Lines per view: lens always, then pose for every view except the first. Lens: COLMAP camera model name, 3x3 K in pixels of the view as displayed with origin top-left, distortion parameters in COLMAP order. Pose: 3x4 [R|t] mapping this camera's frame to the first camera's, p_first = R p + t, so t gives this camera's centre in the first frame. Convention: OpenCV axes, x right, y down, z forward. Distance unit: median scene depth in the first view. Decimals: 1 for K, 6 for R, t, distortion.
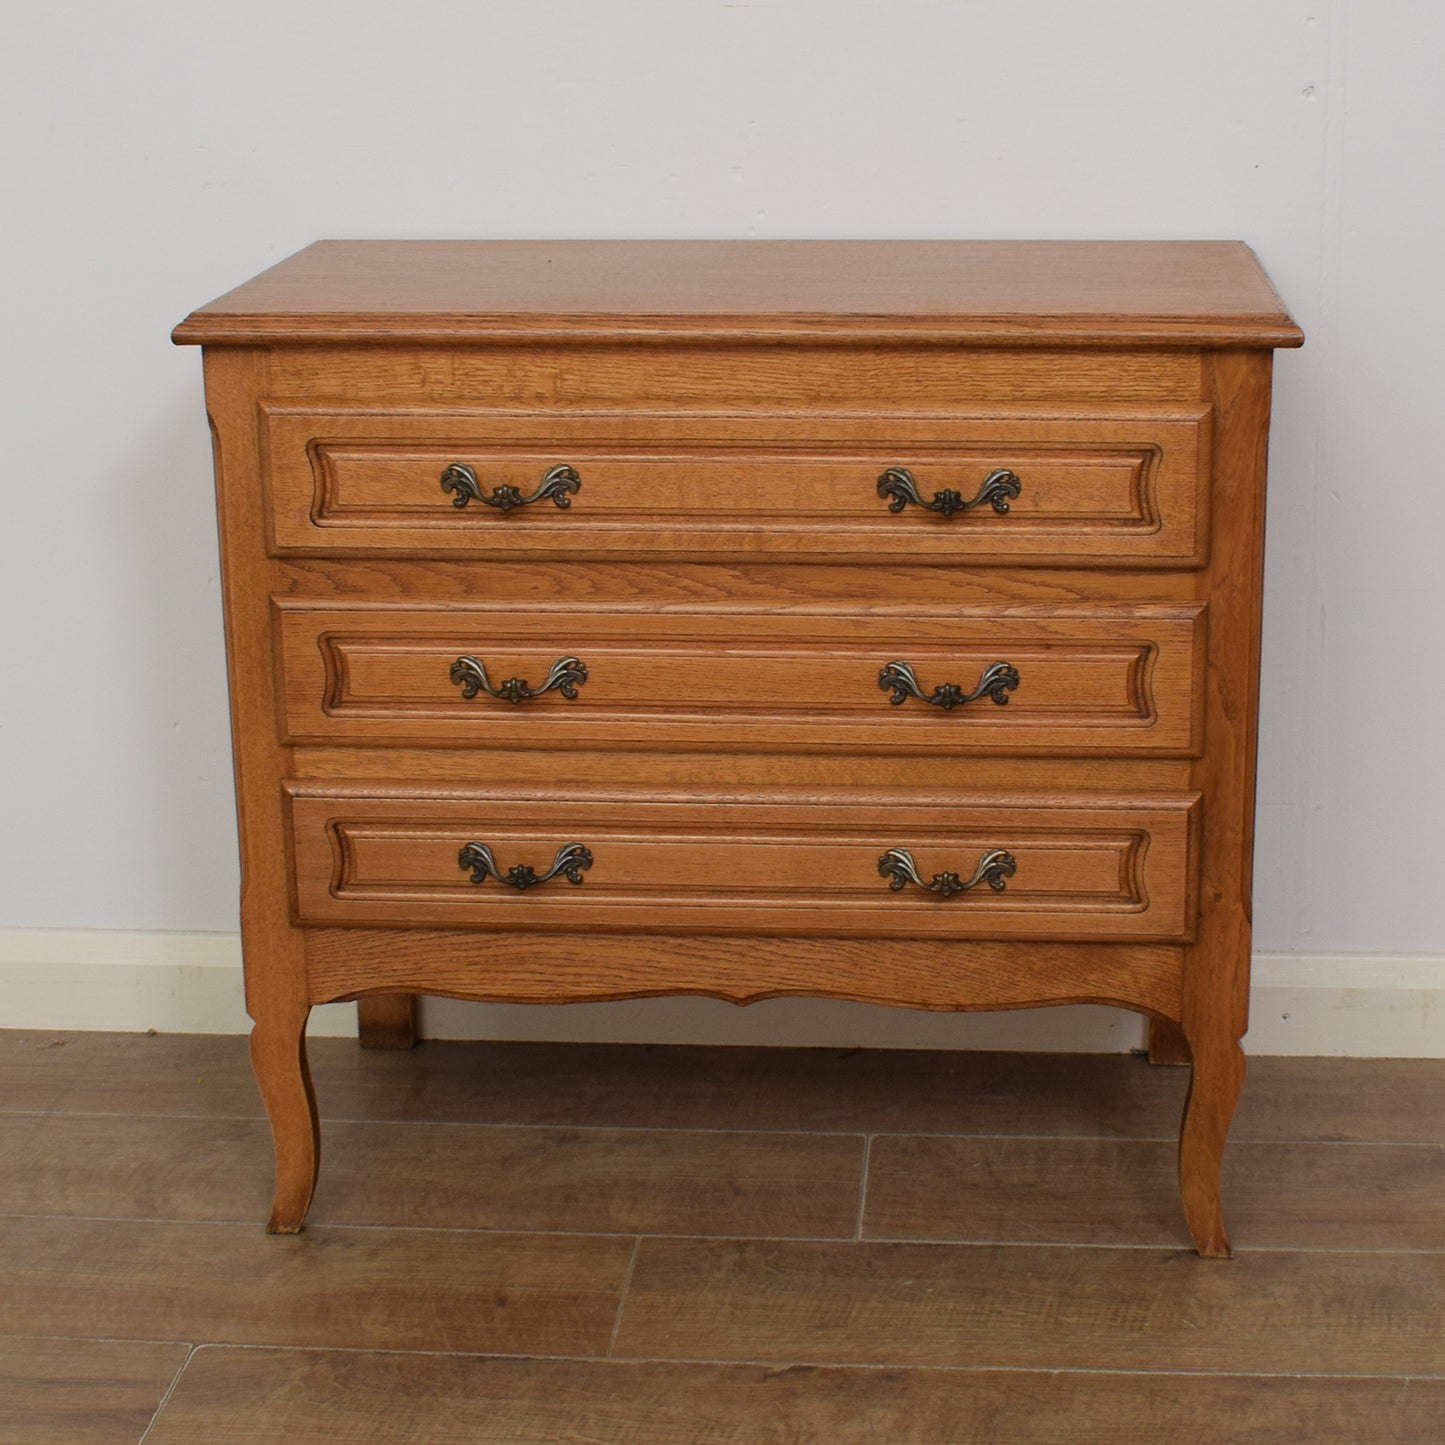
lens RADIAL K [[2926.3, 0, 769.4], [0, 2926.3, 705.4], [0, 0, 1]] dist [-0.091353, 0.000000]
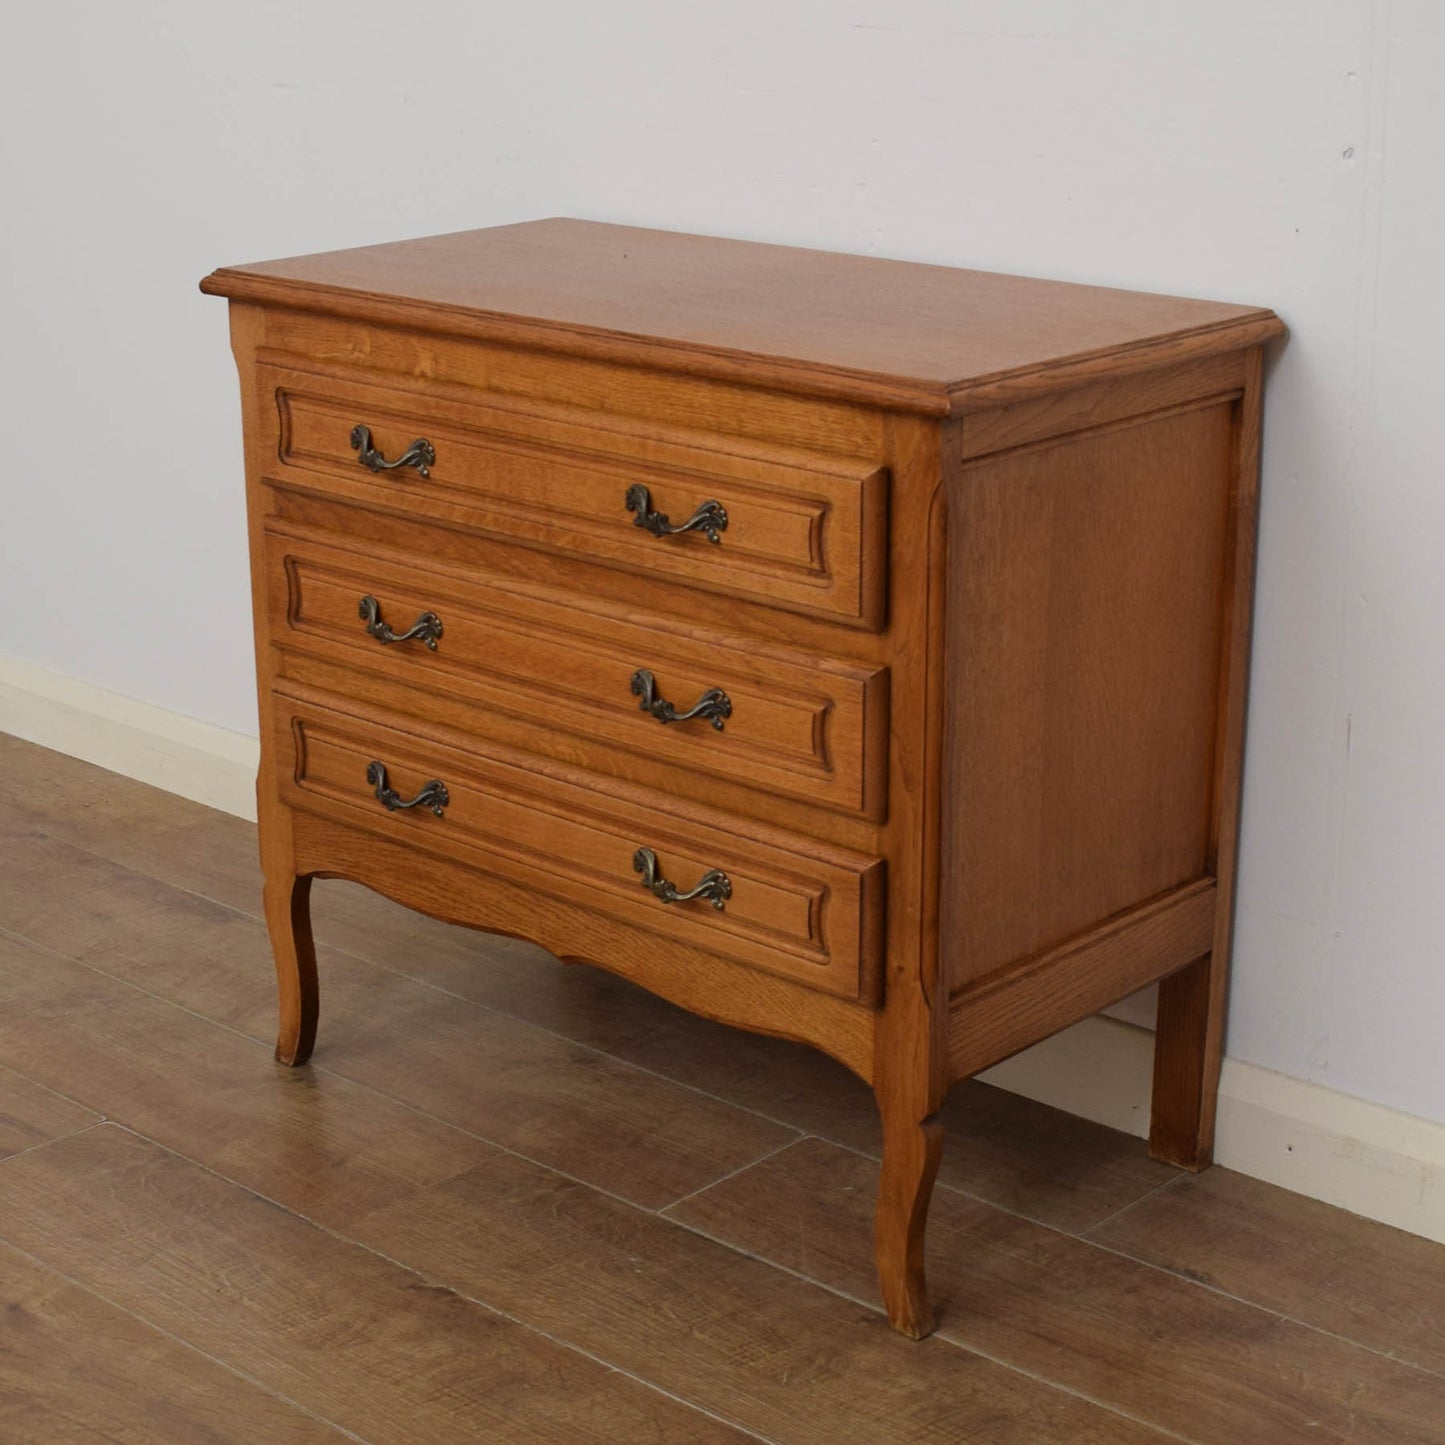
lens RADIAL K [[2842.9, 0, 699.3], [0, 2842.9, 749.9], [0, 0, 1]] dist [-0.086557, 0.000000]
pose [[0.785473, 0.200577, -0.585492, 0.646853], [-0.176976, 0.979317, 0.098069, -0.088371], [0.593053, 0.026587, 0.804724, 0.194706]]
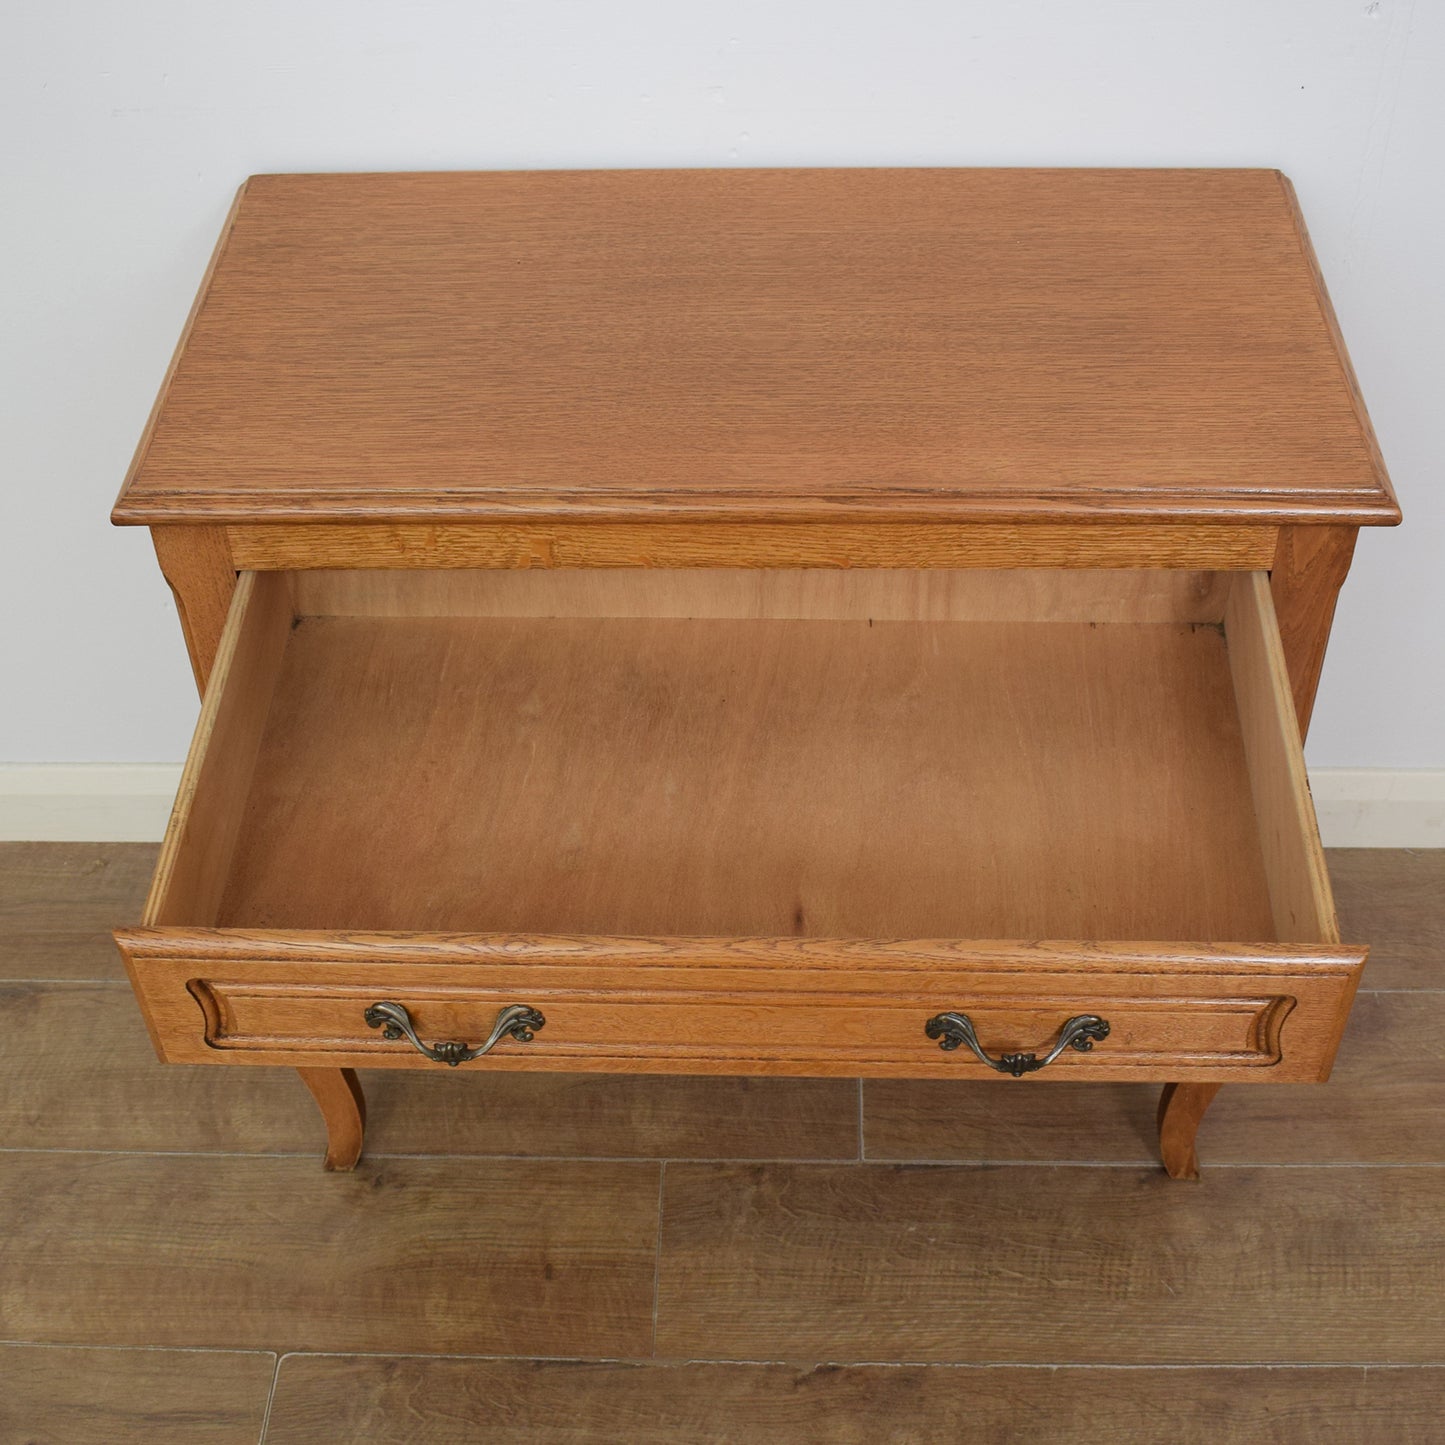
lens RADIAL K [[2136.9, 0, 703.2], [0, 2136.9, 835.4], [0, 0, 1]] dist [-0.094834, 0.000000]
pose [[0.998940, -0.042252, 0.018254, -0.041643], [0.028116, 0.874179, 0.484789, -0.338522], [-0.036441, -0.483762, 0.874441, 0.378418]]
